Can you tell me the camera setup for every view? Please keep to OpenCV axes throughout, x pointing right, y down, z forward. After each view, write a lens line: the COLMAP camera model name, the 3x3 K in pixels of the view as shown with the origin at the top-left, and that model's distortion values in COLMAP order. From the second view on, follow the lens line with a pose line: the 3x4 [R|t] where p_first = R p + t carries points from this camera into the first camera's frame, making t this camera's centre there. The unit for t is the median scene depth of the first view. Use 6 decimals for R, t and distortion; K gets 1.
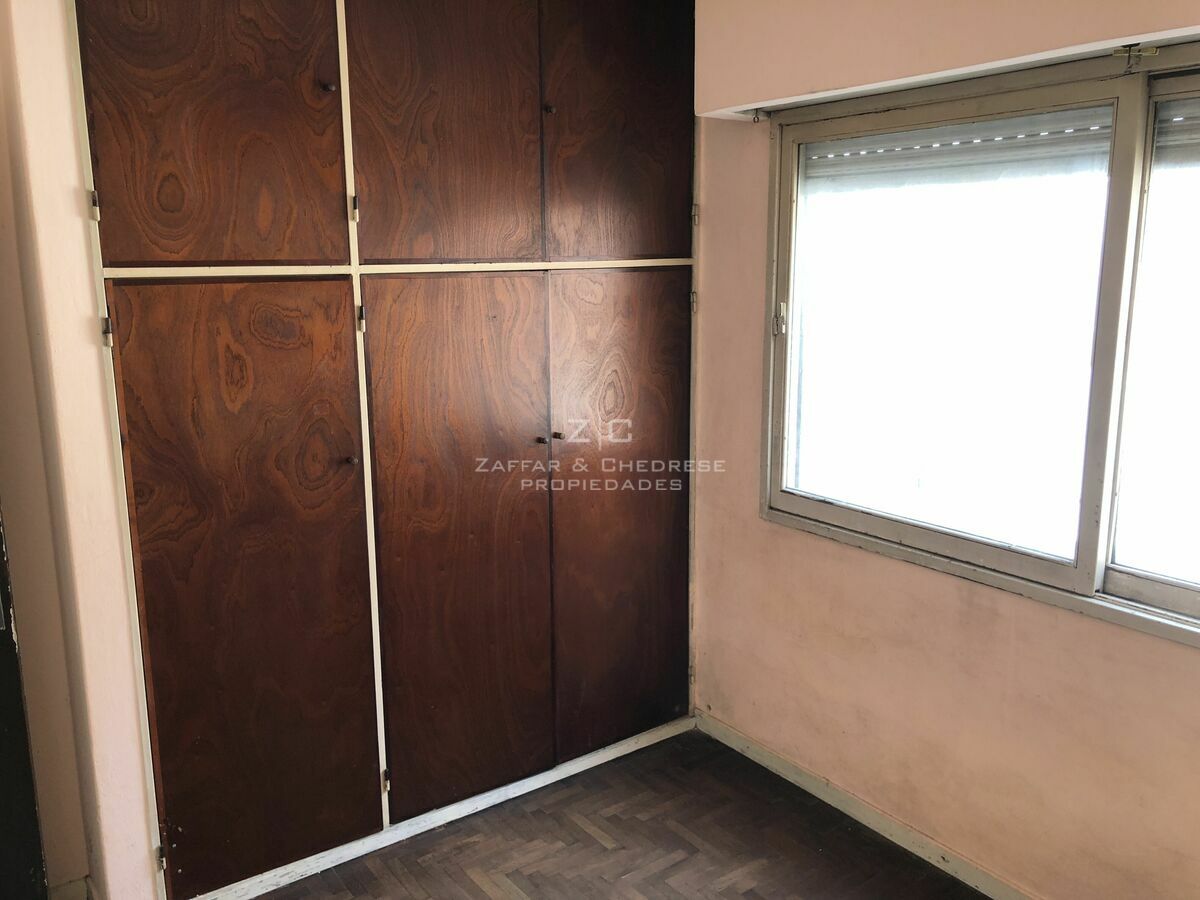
lens RADIAL K [[989.6, 0, 597.1], [0, 989.6, 445.4], [0, 0, 1]] dist [-0.006396, -0.002152]
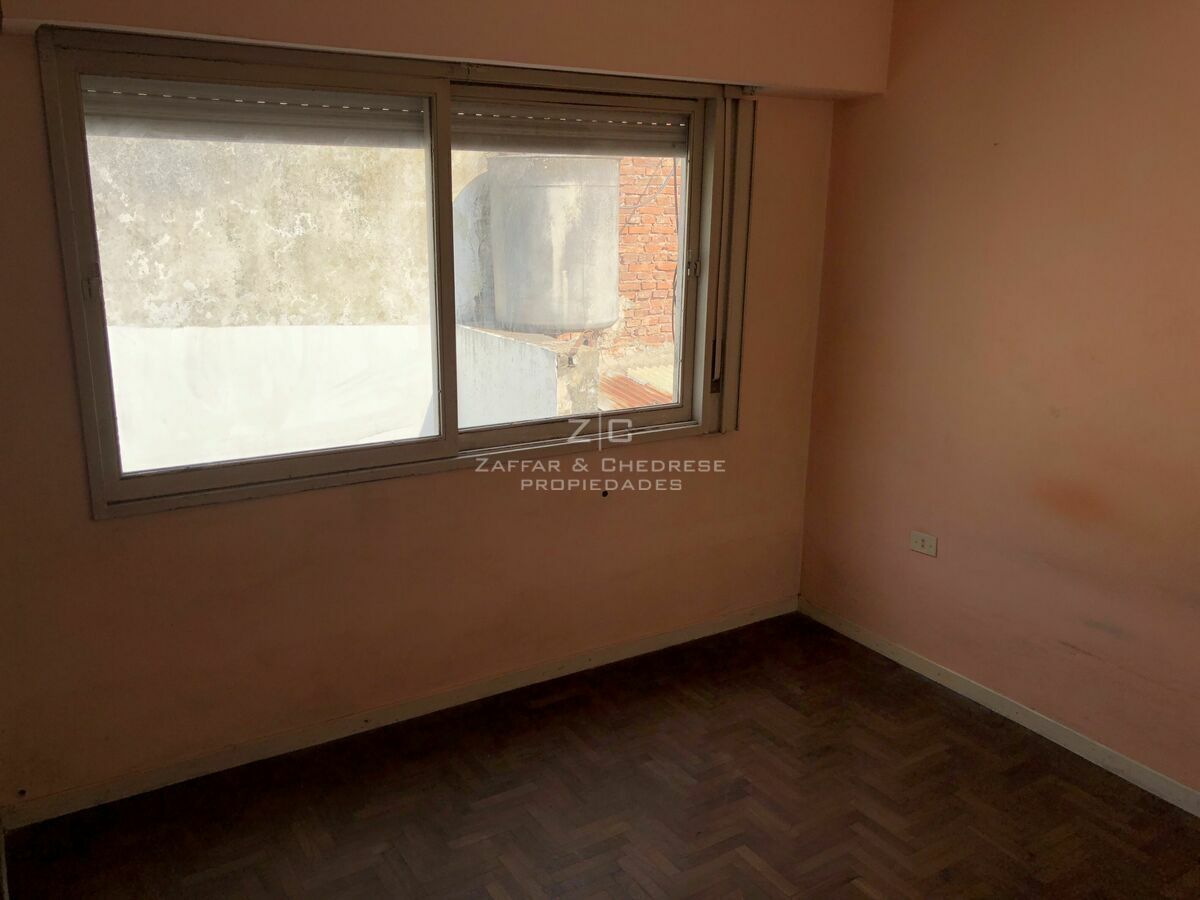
lens RADIAL K [[989.6, 0, 596.6], [0, 989.6, 452.8], [0, 0, 1]] dist [-0.006396, -0.002152]
pose [[0.066599, -0.239130, 0.968701, -0.772210], [0.184361, 0.957089, 0.223589, -0.116602], [-0.980600, 0.163700, 0.107828, 0.604037]]
